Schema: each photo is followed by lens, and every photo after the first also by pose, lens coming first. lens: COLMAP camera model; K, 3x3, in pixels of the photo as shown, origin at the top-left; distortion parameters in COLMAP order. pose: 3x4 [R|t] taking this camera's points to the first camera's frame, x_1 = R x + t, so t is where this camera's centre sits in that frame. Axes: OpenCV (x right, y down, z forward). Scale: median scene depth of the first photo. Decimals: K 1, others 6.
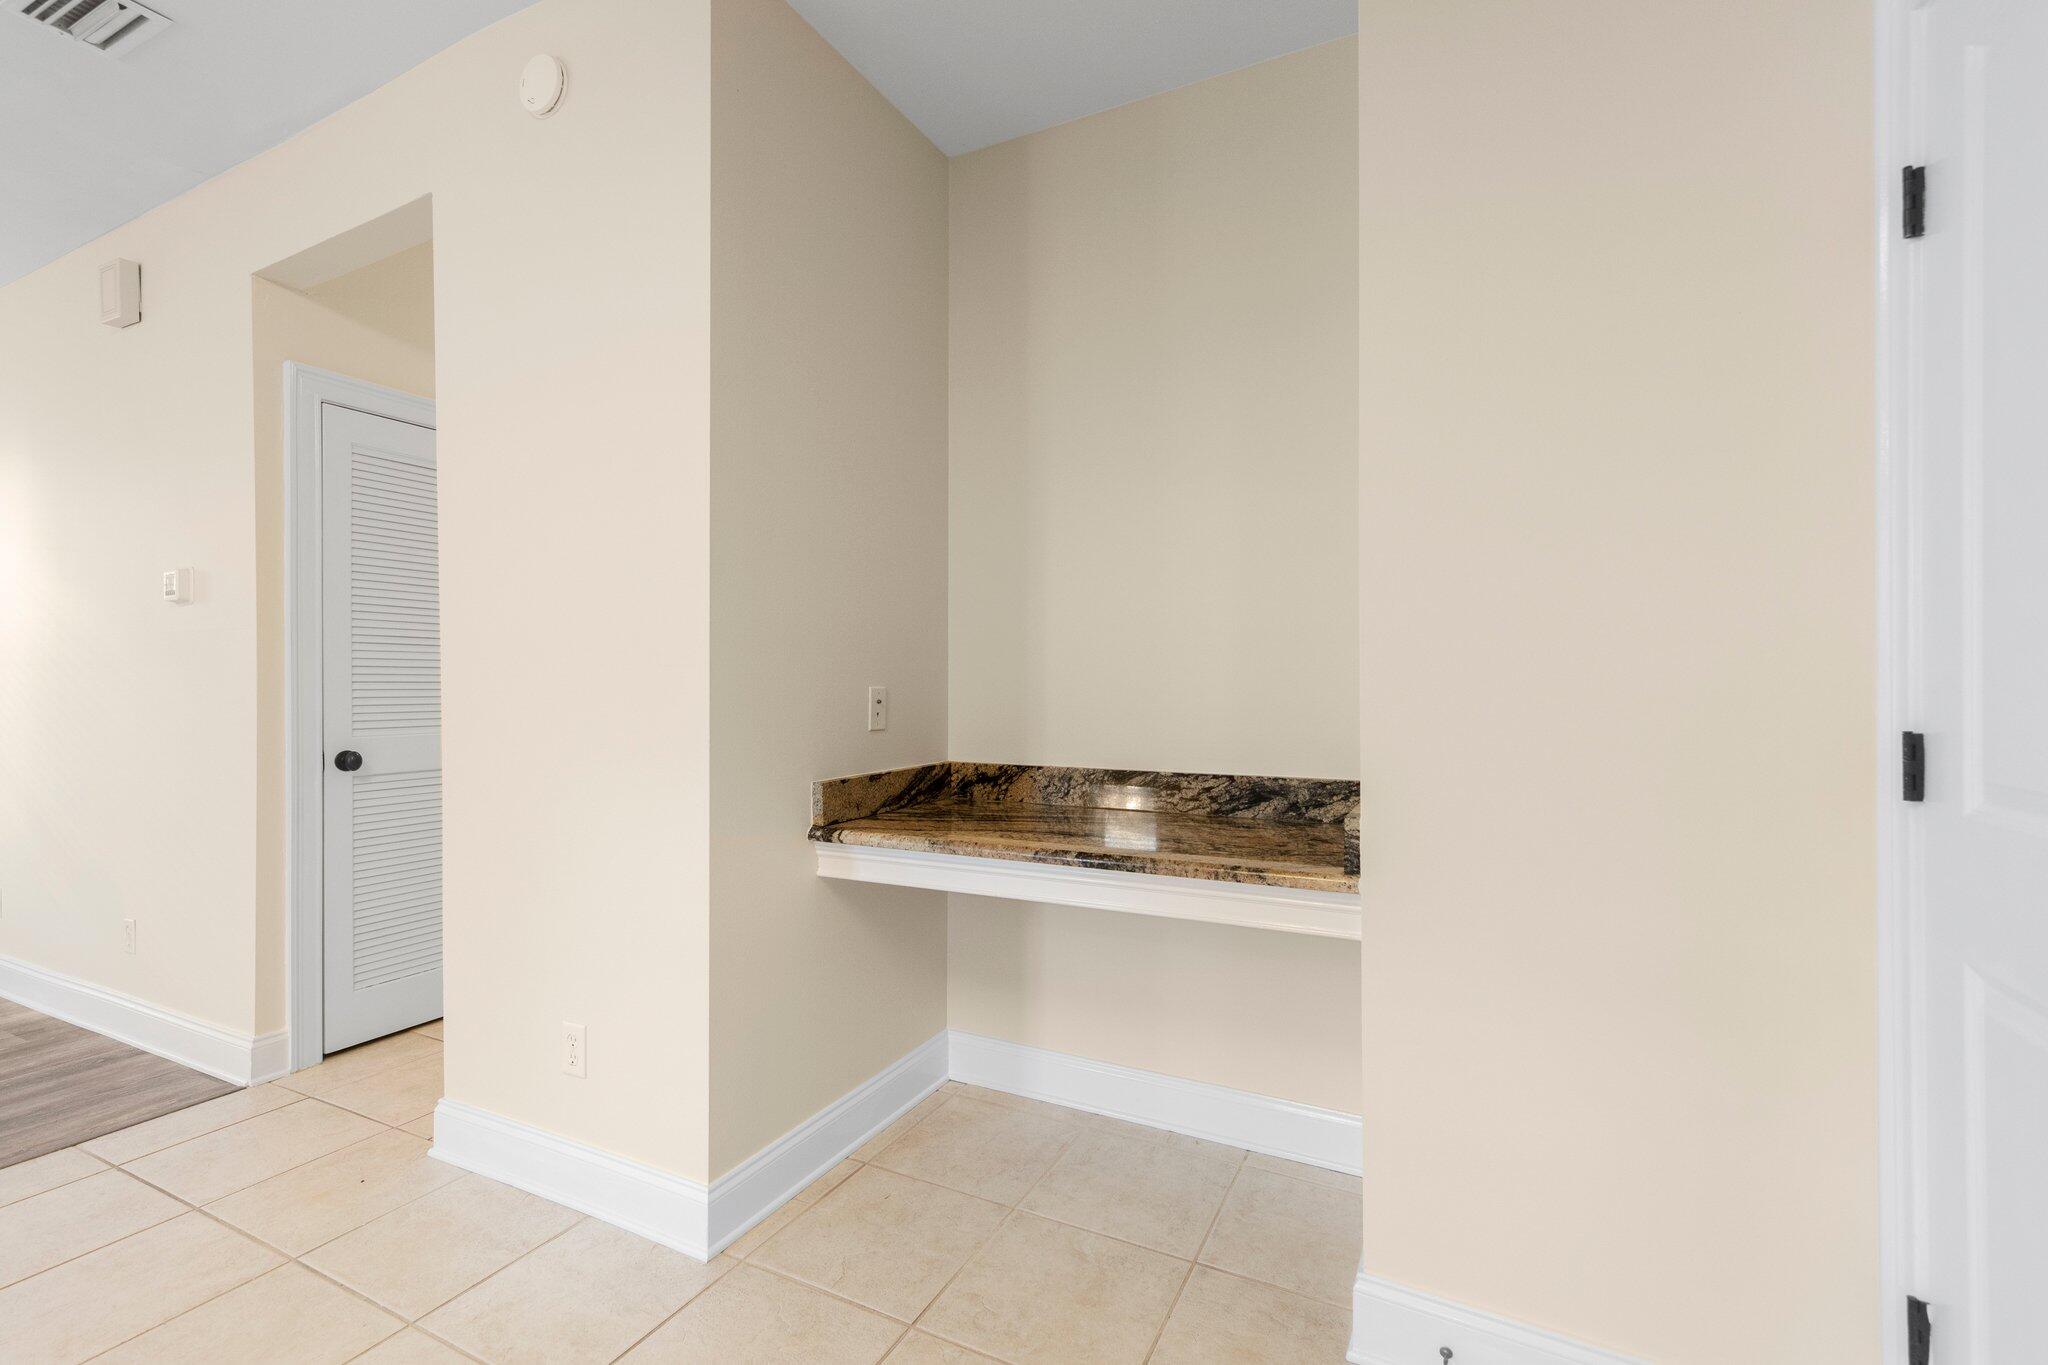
lens RADIAL K [[922.1, 0, 1024.0], [0, 922.1, 682.5], [0, 0, 1]] dist [0.000406, 0.000039]
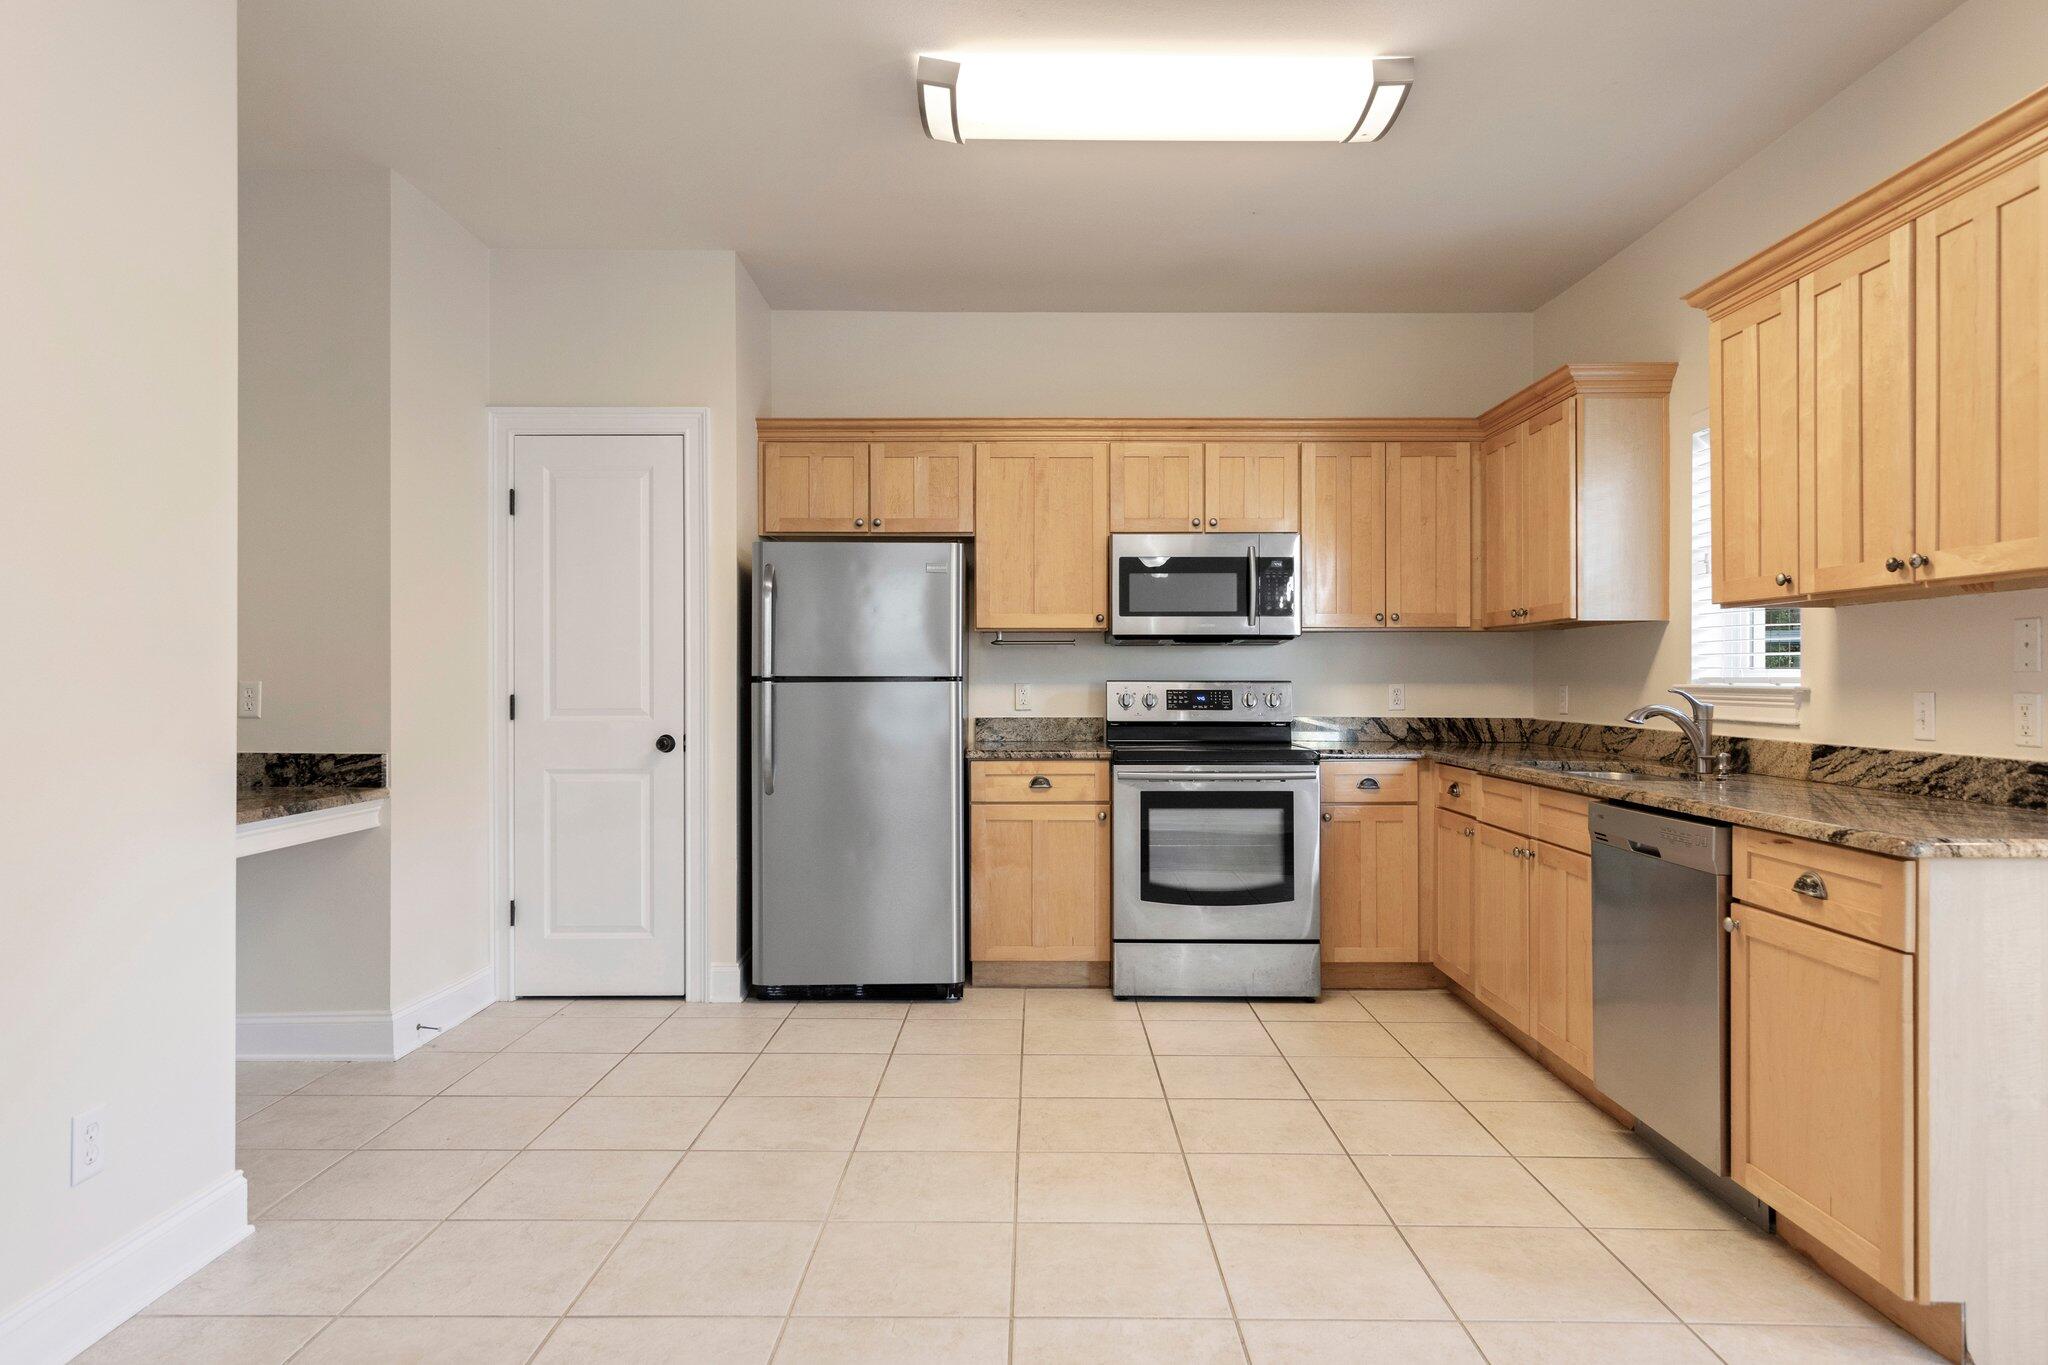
lens RADIAL K [[1247.3, 0, 1024.0], [0, 1247.3, 682.5], [0, 0, 1]] dist [0.002132, 0.000550]
pose [[-0.445041, -0.004341, 0.895500, -2.086619], [0.002160, 0.999980, 0.005921, -0.013479], [-0.895508, 0.004570, -0.445023, 0.865168]]
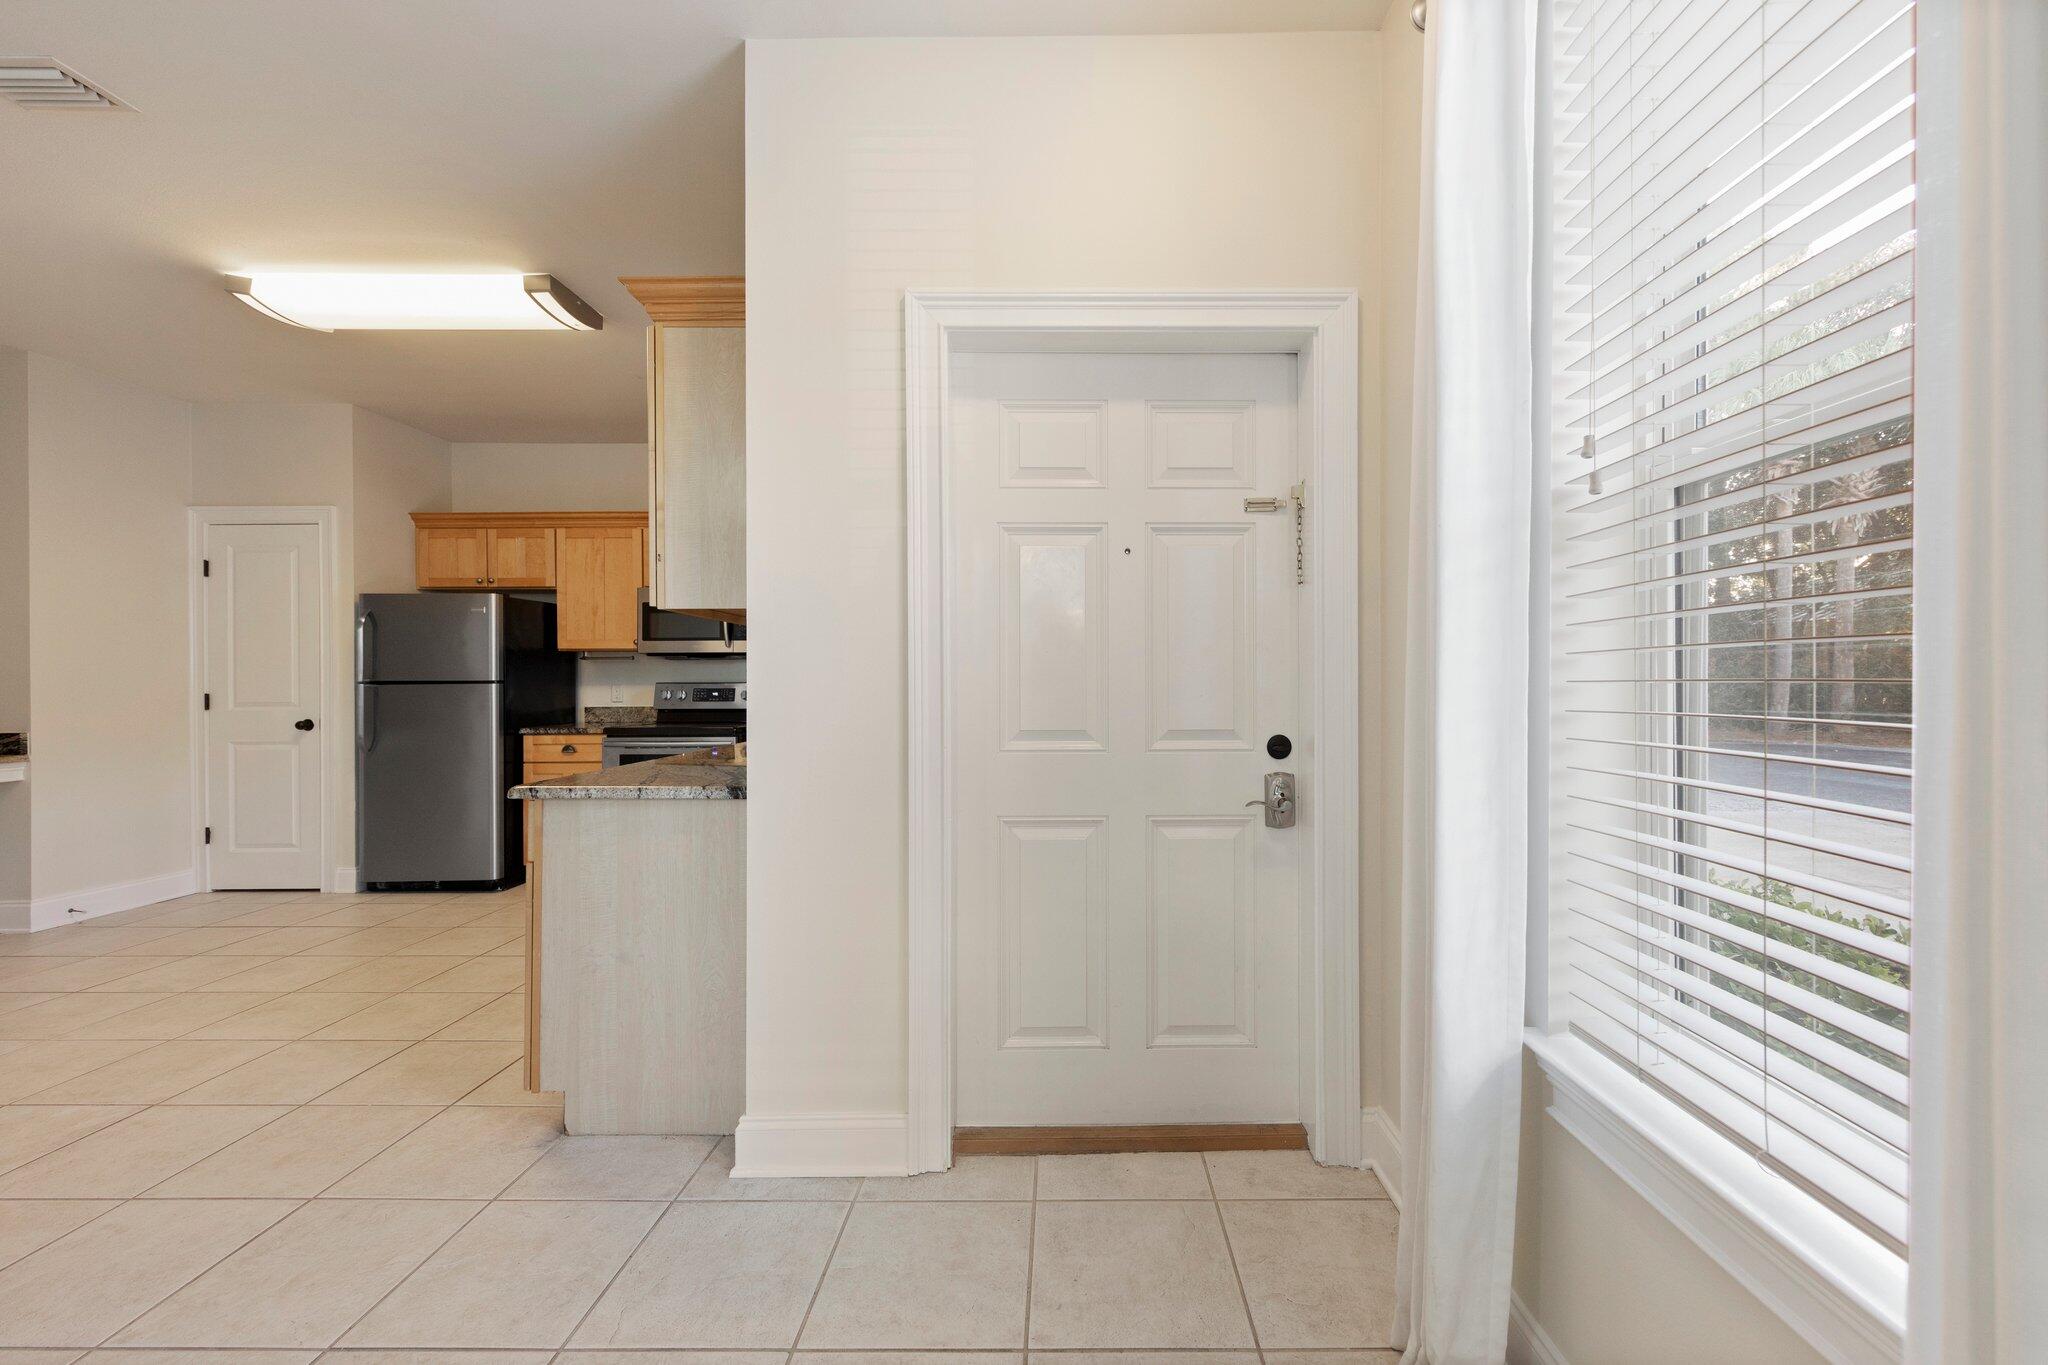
lens RADIAL K [[801.8, 0, 1058.0], [0, 801.8, 678.2], [0, 0, 1]] dist [0.002878, 0.000175]
pose [[-0.444598, 0.002428, 0.895727, -2.784645], [0.005985, 0.999982, 0.000260, -0.008039], [-0.895710, 0.005476, -0.444605, -0.593694]]
